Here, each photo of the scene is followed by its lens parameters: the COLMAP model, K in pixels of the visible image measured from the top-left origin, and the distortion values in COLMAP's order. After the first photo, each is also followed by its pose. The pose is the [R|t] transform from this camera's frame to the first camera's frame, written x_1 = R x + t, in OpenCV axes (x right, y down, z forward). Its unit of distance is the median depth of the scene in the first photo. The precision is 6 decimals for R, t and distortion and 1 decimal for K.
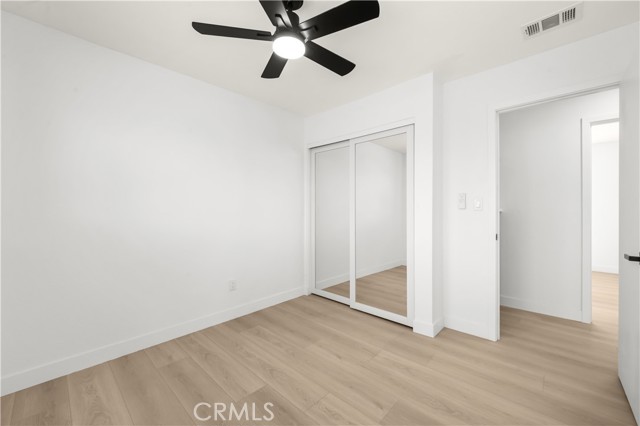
lens RADIAL K [[259.6, 0, 316.7], [0, 259.6, 206.5], [0, 0, 1]] dist [-0.001457, -0.000222]
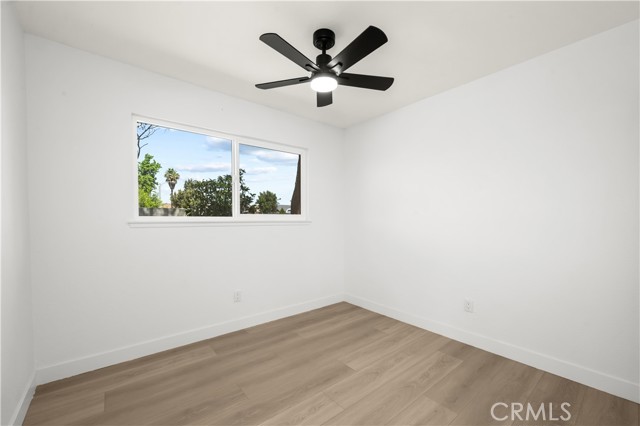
lens RADIAL K [[259.6, 0, 318.9], [0, 259.6, 217.9], [0, 0, 1]] dist [-0.001457, -0.000222]
pose [[-0.124966, -0.004920, -0.992149, 0.791044], [-0.000616, 0.999988, -0.004881, 0.020328], [0.992161, 0.000001, -0.124967, 0.812820]]
